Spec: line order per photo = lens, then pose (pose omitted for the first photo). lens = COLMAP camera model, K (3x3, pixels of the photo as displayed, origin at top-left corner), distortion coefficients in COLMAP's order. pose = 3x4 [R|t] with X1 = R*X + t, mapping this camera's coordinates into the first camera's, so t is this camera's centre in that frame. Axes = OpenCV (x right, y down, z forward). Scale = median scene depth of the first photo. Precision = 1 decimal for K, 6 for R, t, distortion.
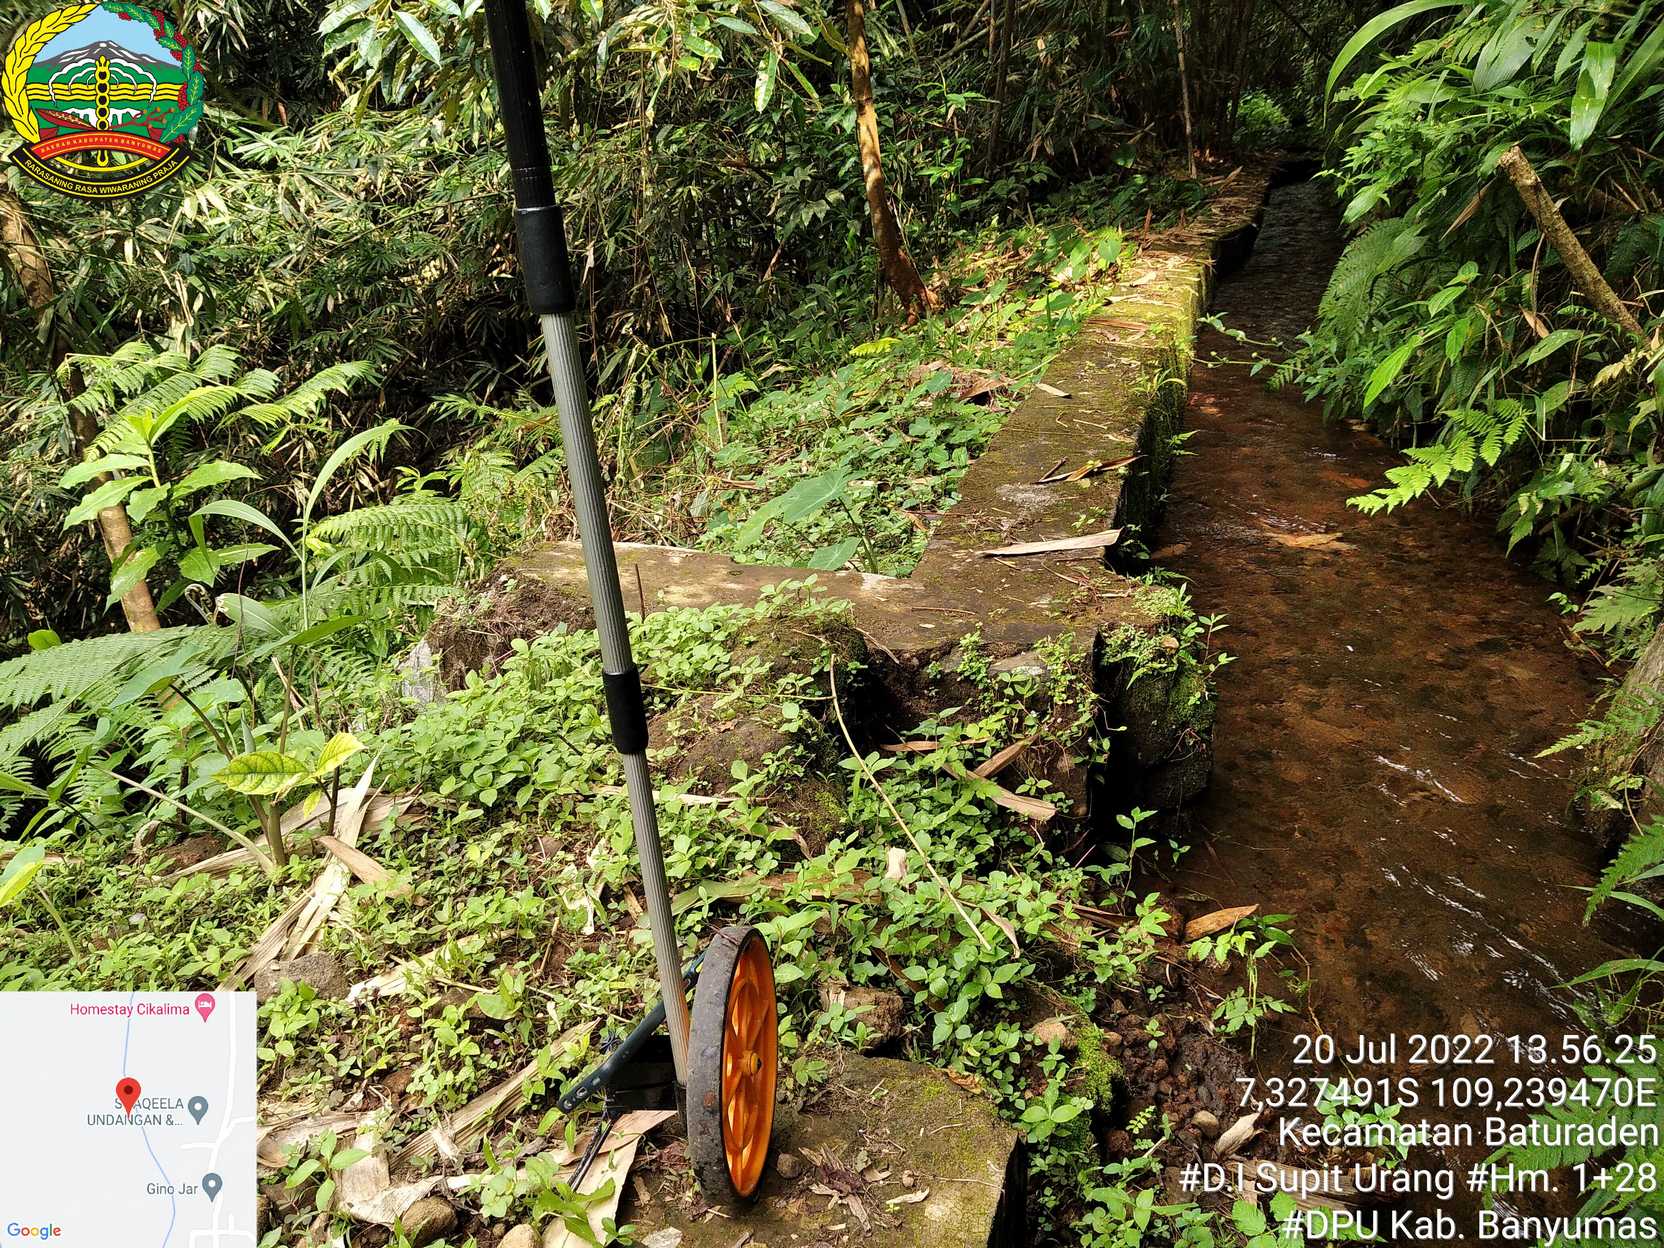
lens RADIAL K [[1383.8, 0, 840.8], [0, 1383.8, 609.7], [0, 0, 1]] dist [0.105759, -0.252038]
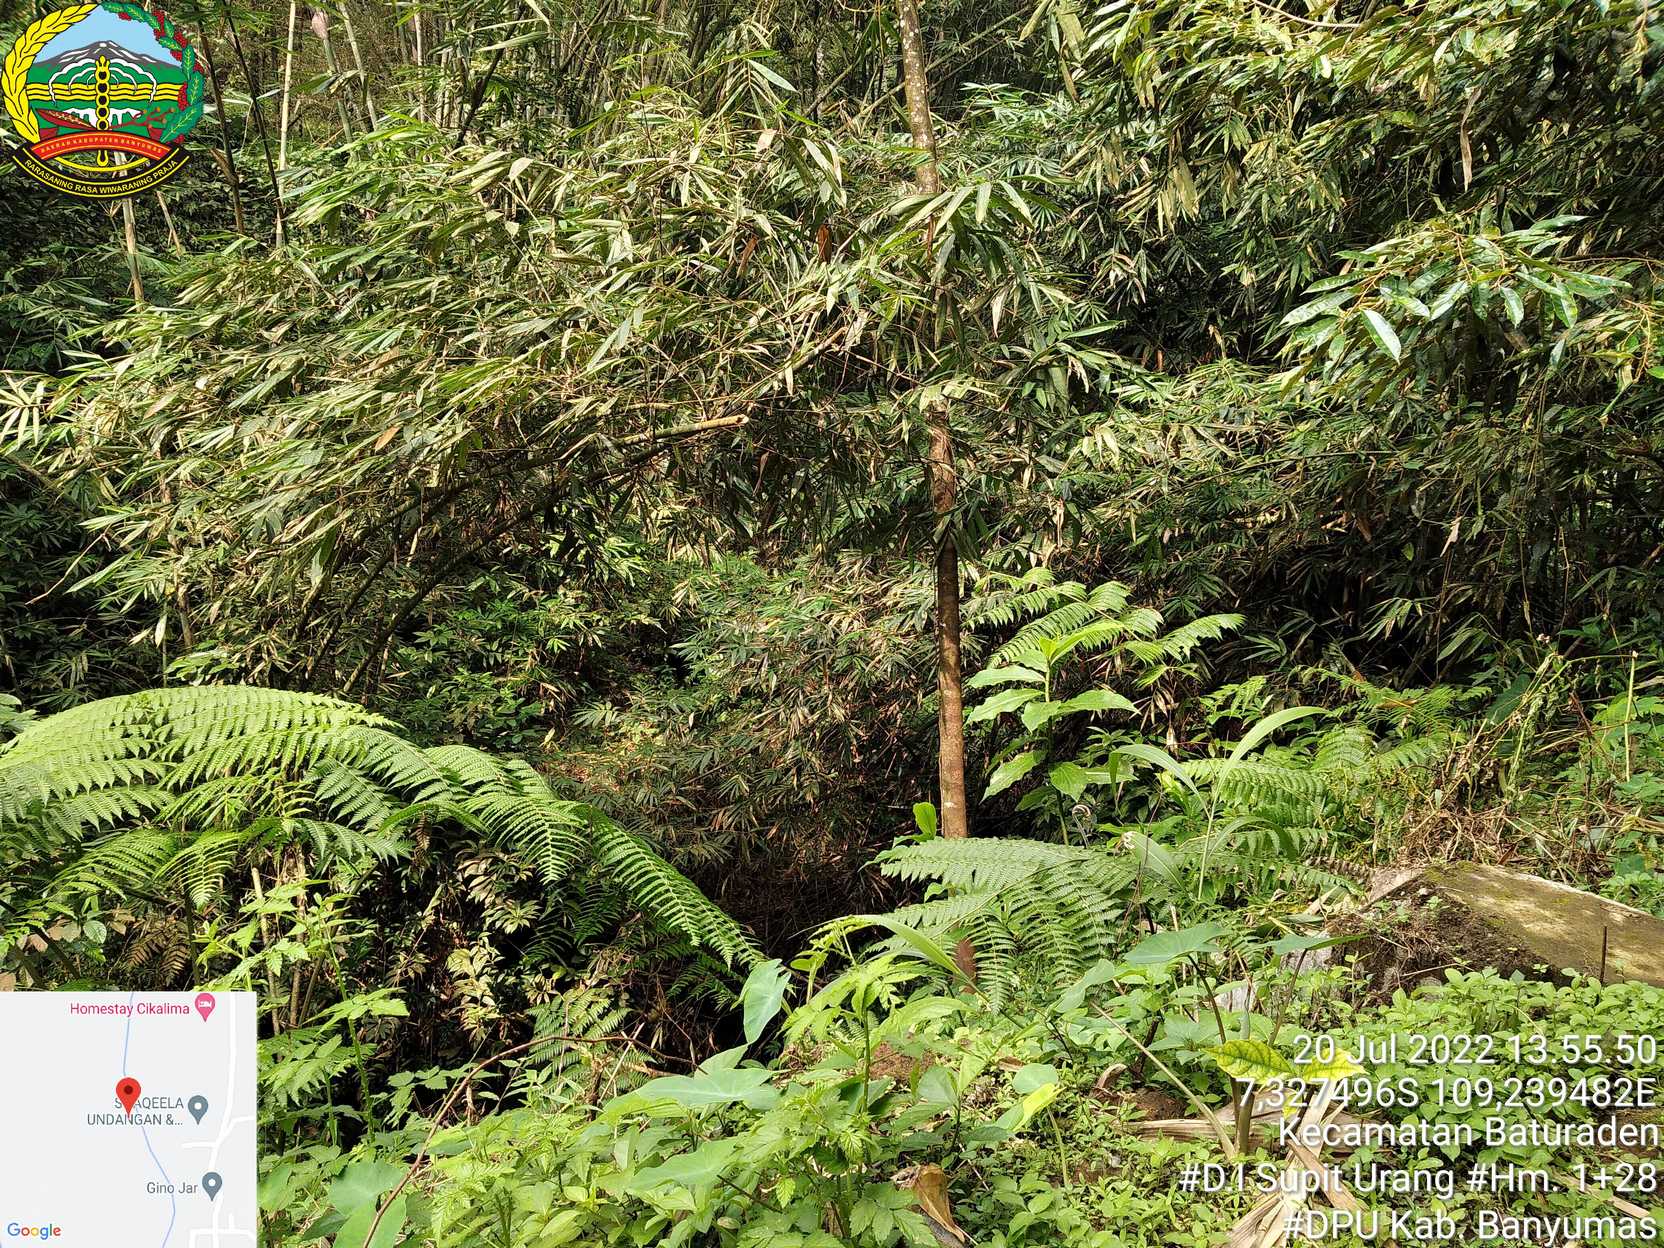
lens RADIAL K [[1379.7, 0, 832.0], [0, 1379.7, 624.0], [0, 0, 1]] dist [0.070757, -0.207132]
pose [[0.835735, 0.162761, -0.524459, -0.127623], [-0.241636, 0.966631, -0.085067, -0.024615], [0.493112, 0.197821, 0.847176, -0.069425]]
